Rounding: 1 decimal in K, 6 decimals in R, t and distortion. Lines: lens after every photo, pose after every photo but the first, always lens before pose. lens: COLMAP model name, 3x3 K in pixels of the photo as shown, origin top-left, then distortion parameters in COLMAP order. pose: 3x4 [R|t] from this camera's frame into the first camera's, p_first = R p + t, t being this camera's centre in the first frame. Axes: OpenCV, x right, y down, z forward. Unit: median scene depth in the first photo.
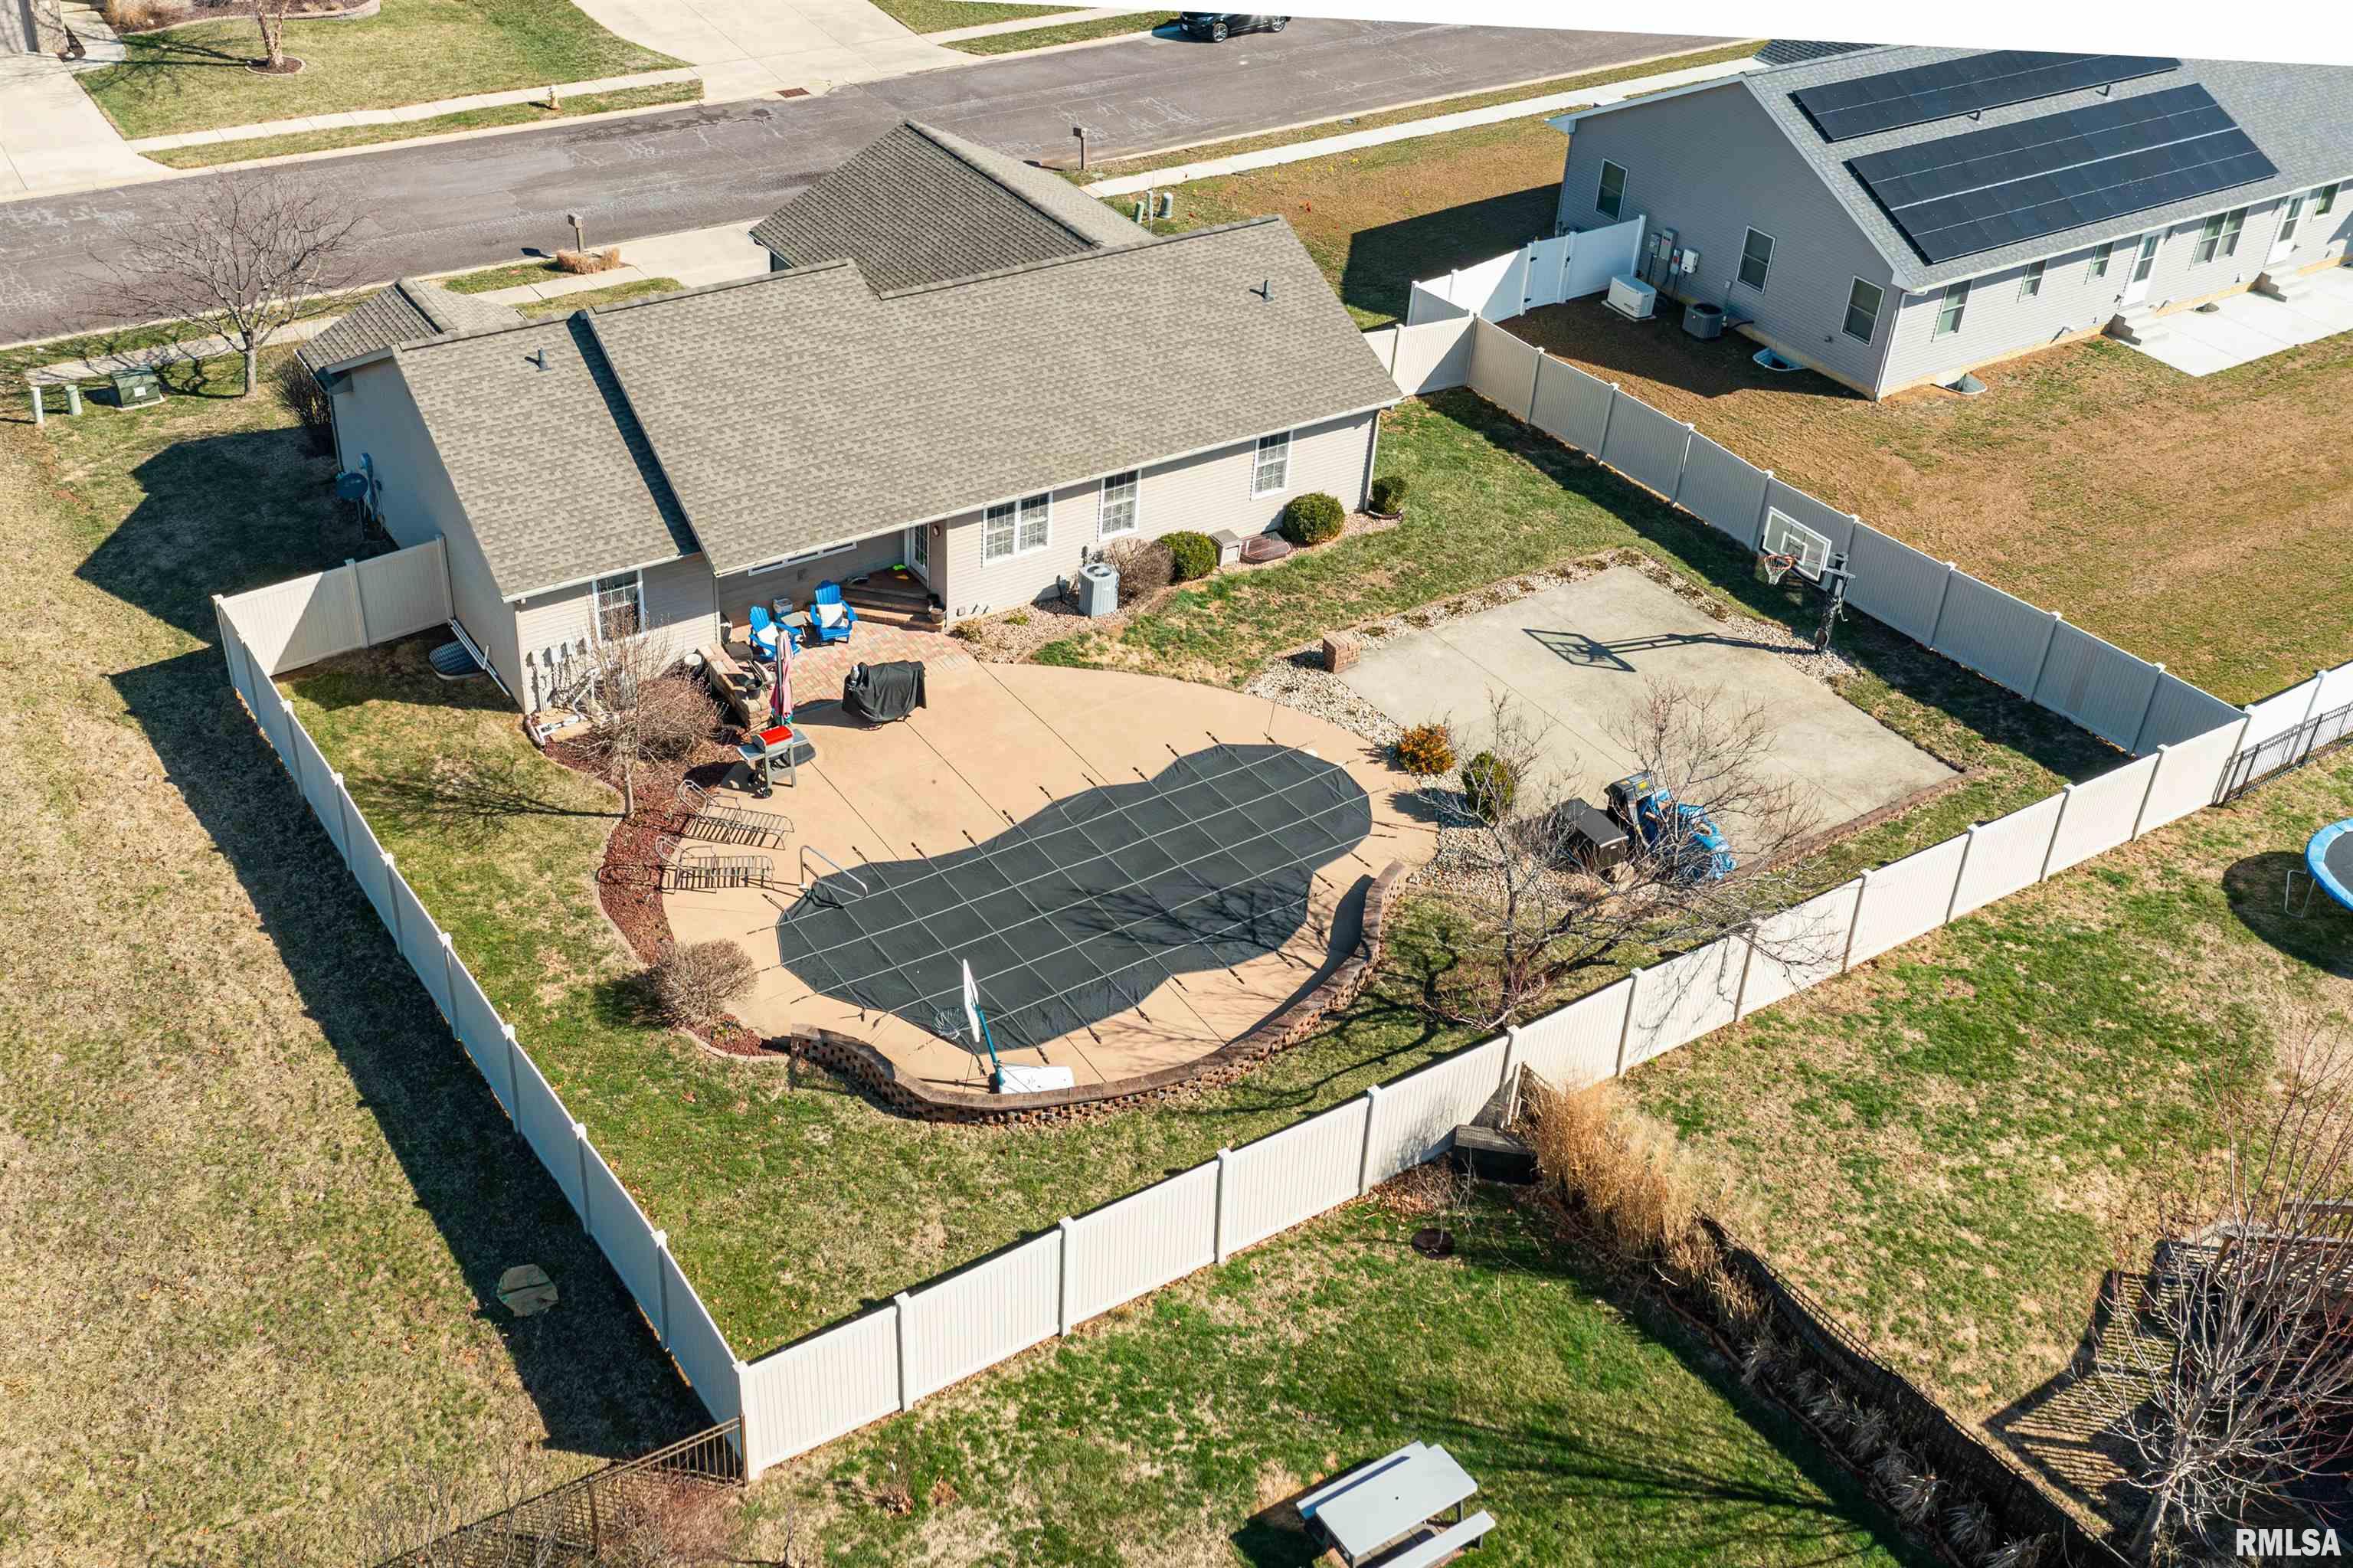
lens RADIAL K [[2253.4, 0, 1106.7], [0, 2253.4, 709.0], [0, 0, 1]] dist [-0.015287, 0.000000]
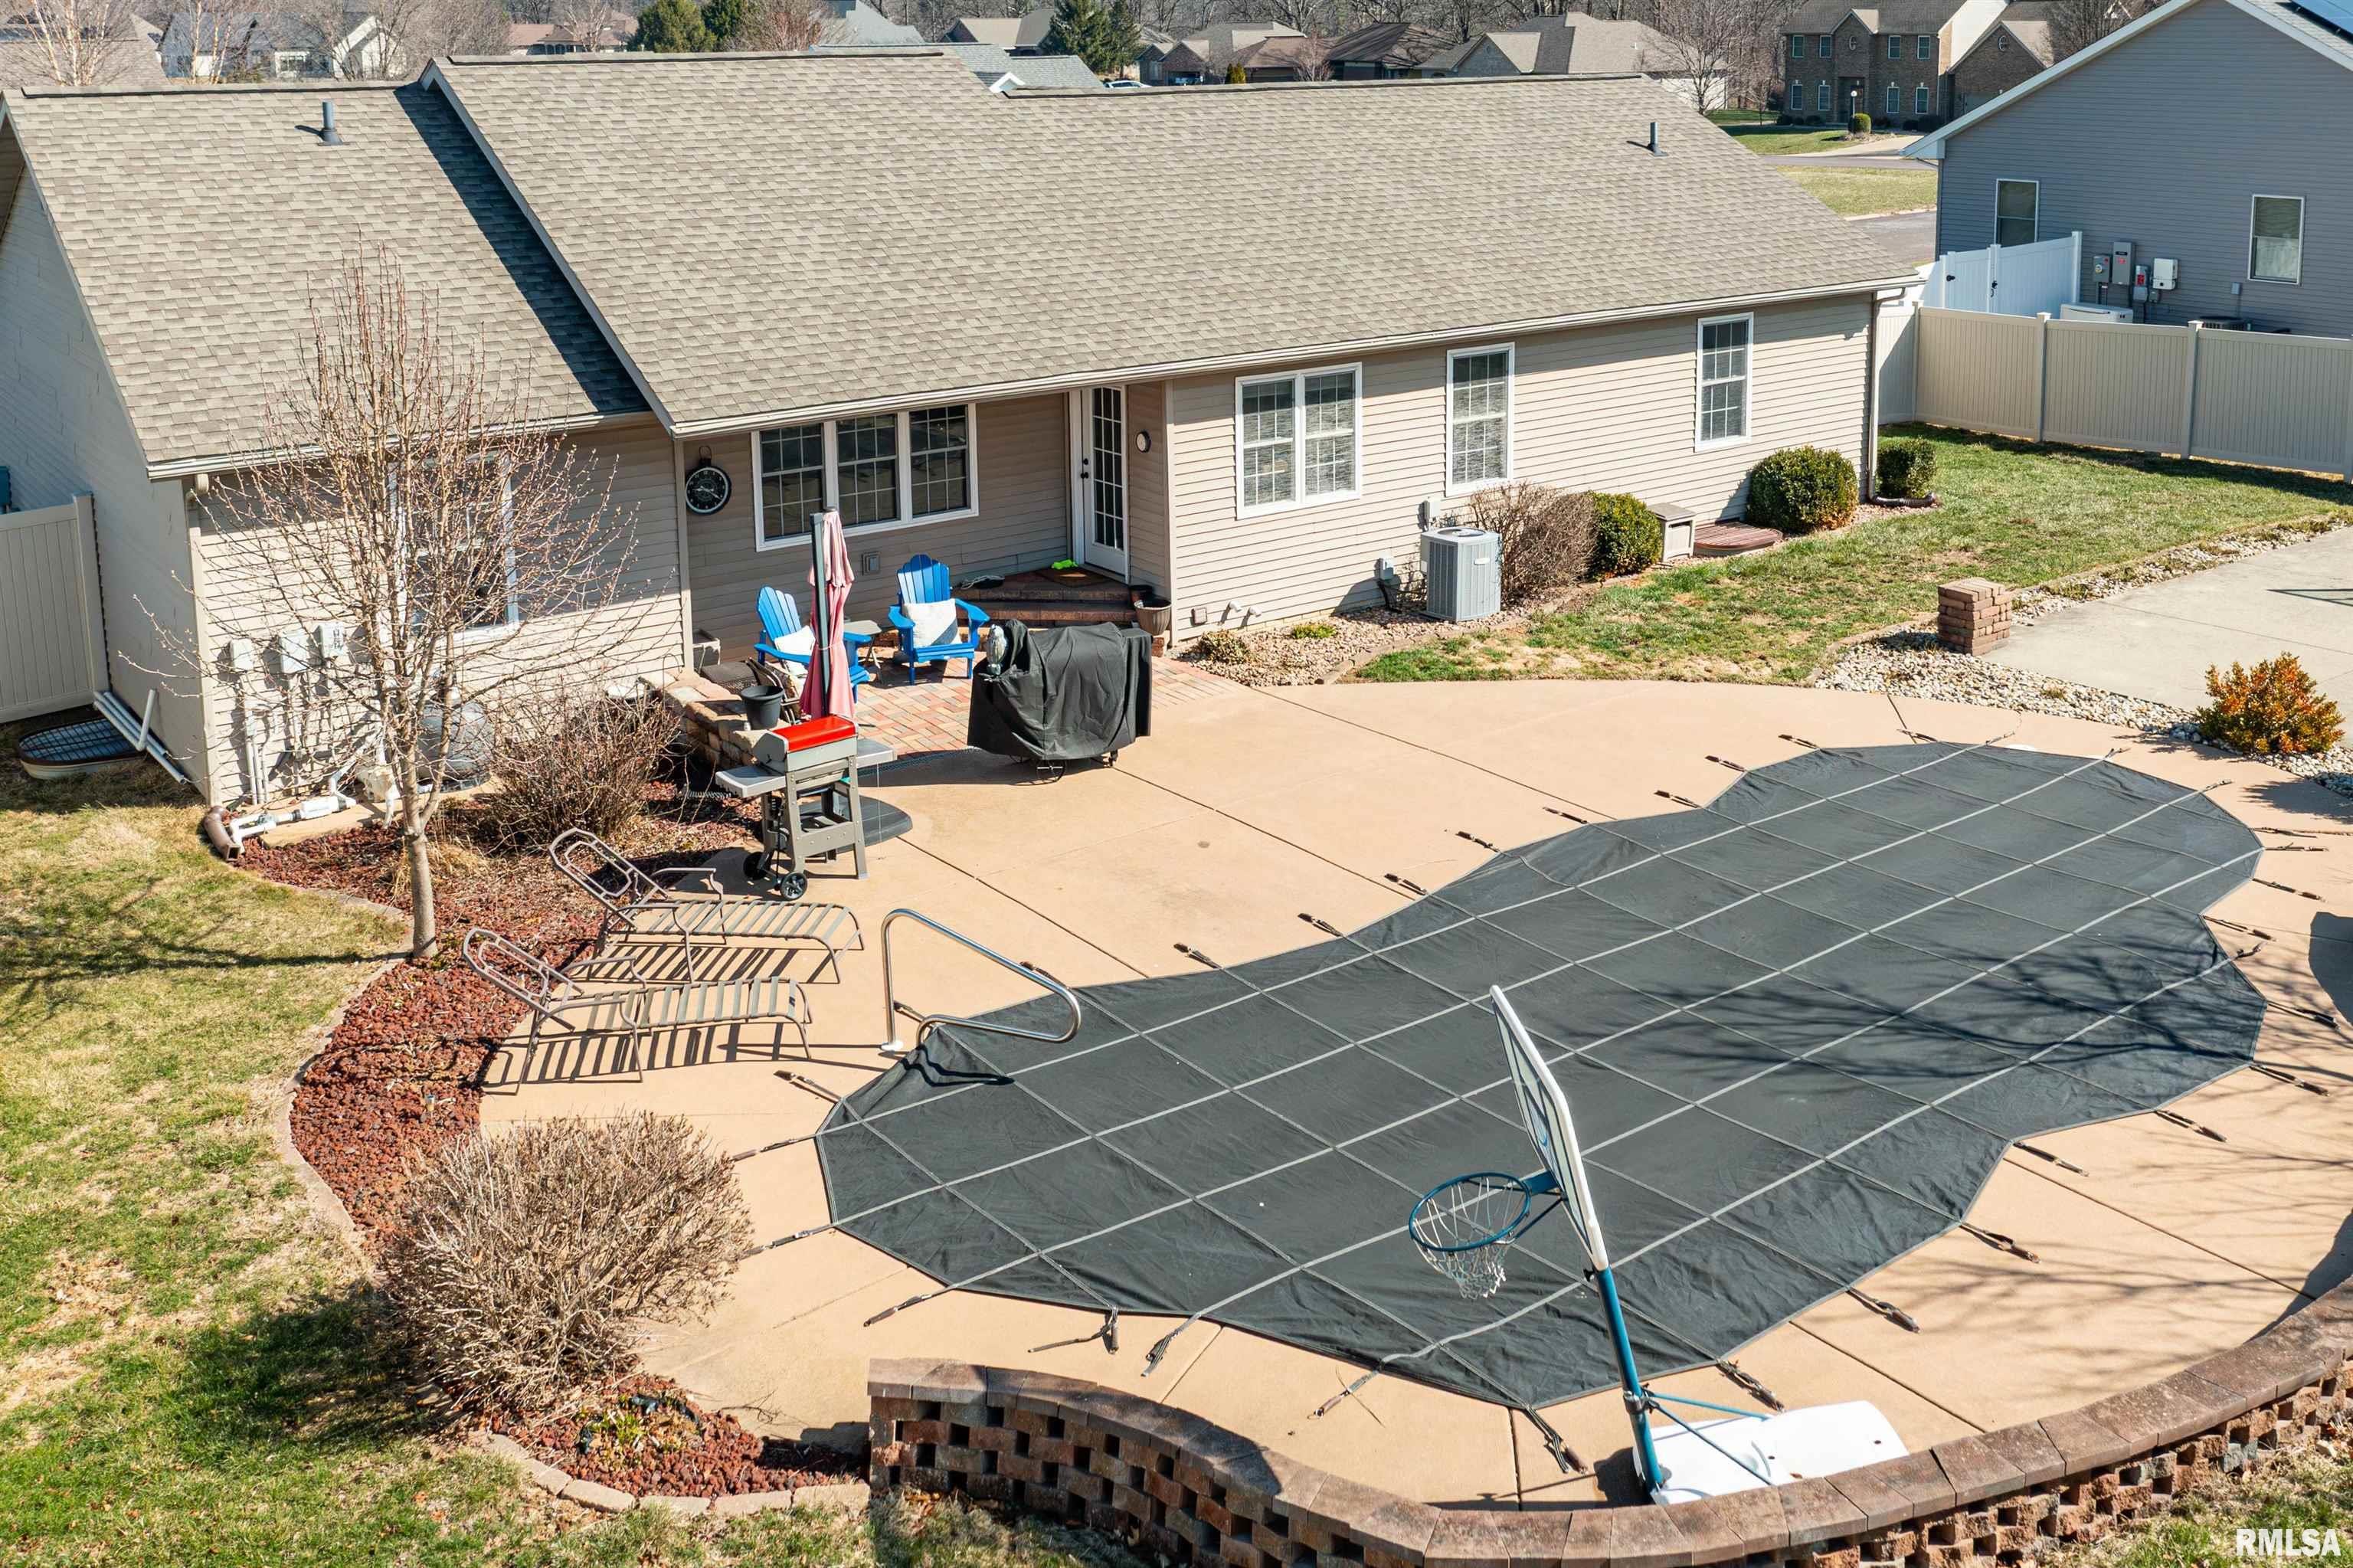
lens RADIAL K [[2257.5, 0, 1365.9], [0, 2257.5, 401.9], [0, 0, 1]] dist [-0.015251, 0.000000]
pose [[0.992254, -0.068622, 0.103550, -0.082116], [0.104826, 0.909818, -0.401551, 0.124436], [-0.066656, 0.409295, 0.909964, 0.570727]]
